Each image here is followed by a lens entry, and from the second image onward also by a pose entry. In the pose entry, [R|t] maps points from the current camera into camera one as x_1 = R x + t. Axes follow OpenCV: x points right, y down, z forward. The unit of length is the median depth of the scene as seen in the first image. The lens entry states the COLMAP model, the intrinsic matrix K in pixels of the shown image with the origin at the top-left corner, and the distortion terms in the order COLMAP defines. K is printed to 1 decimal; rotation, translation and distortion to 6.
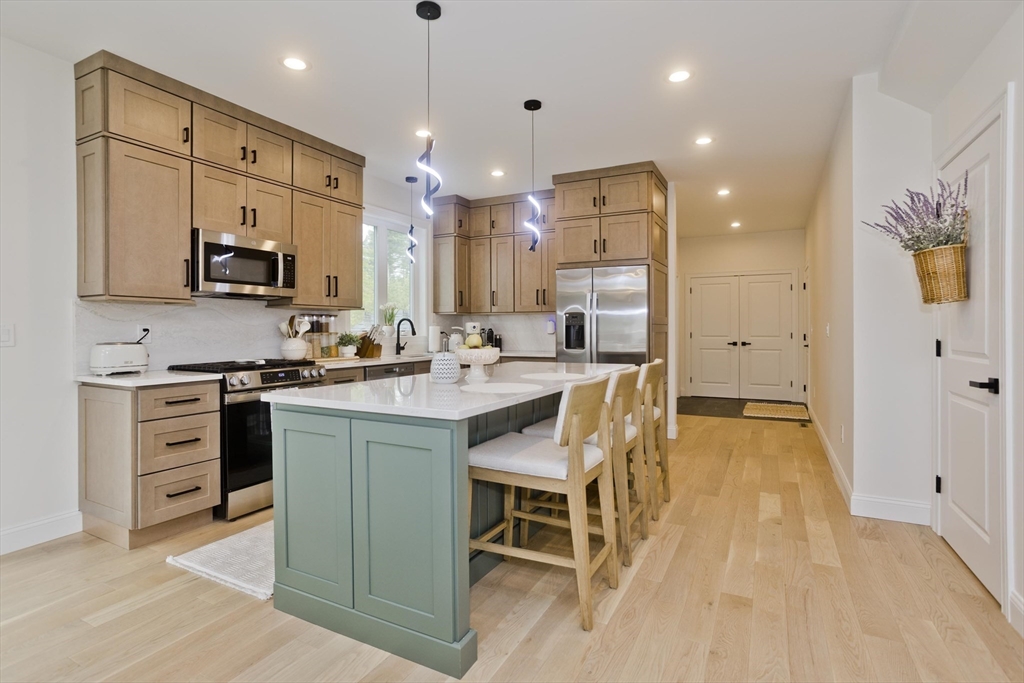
lens RADIAL K [[502.6, 0, 518.8], [0, 502.6, 325.8], [0, 0, 1]] dist [-0.040822, 0.029544]
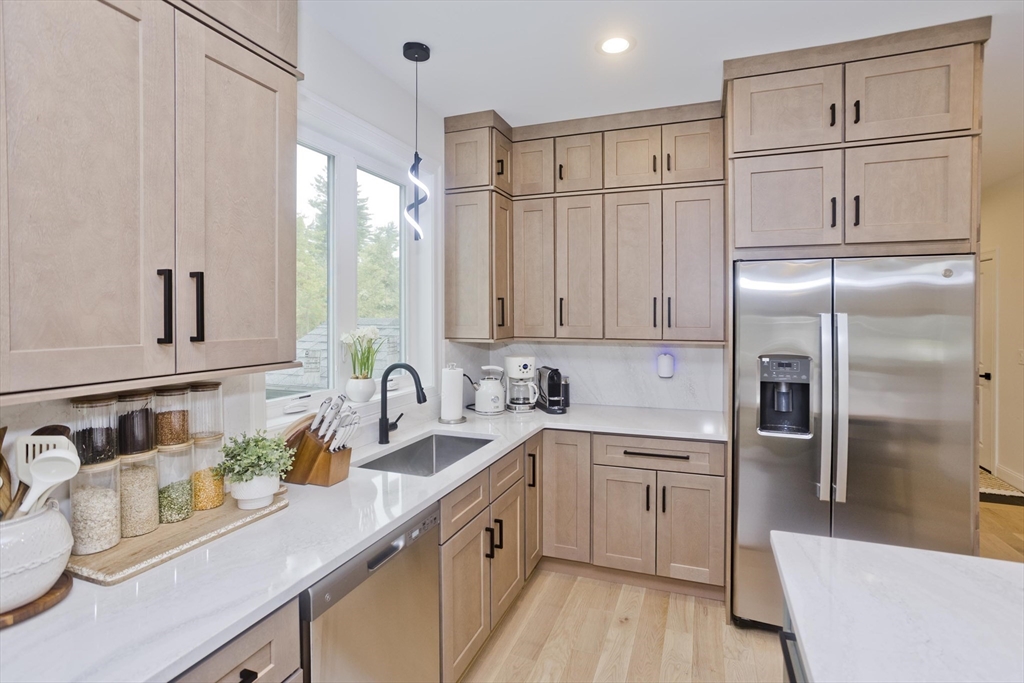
lens RADIAL K [[494.5, 0, 531.1], [0, 494.5, 320.1], [0, 0, 1]] dist [-0.021880, 0.000468]
pose [[0.992341, 0.003092, 0.123489, -0.204571], [-0.004926, 0.999882, 0.014544, -0.074669], [-0.123430, -0.015040, 0.992239, 0.679912]]
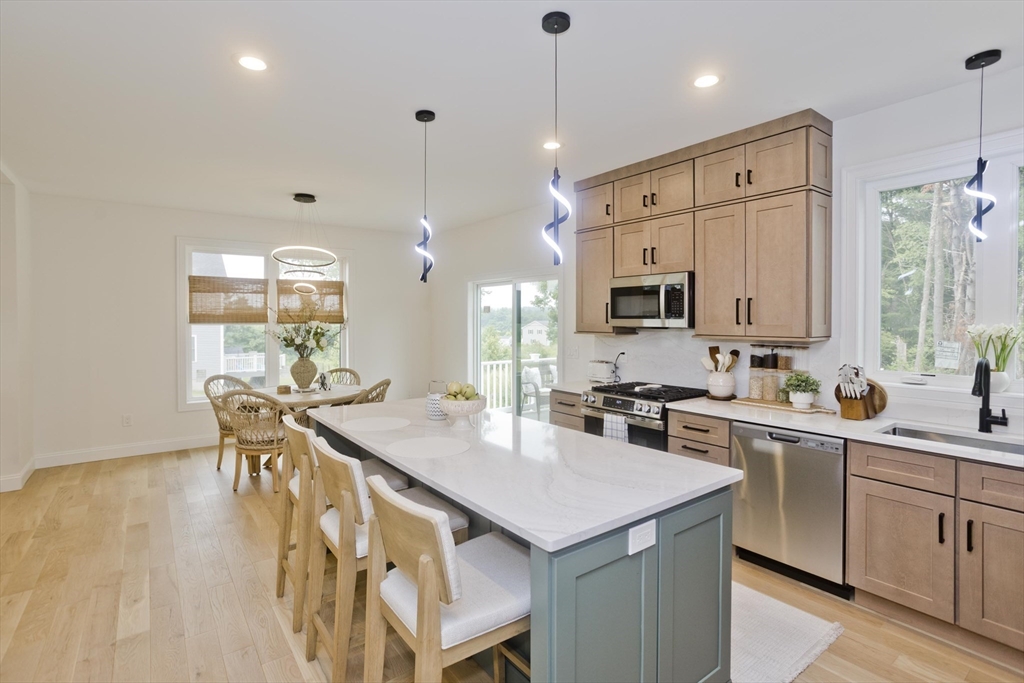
lens RADIAL K [[494.7, 0, 506.6], [0, 494.7, 340.6], [0, 0, 1]] dist [-0.054666, 0.025916]
pose [[-0.443341, 0.037367, -0.895574, 0.471369], [0.003175, 0.999190, 0.040119, -0.063778], [0.896348, 0.014943, -0.443100, 0.980607]]
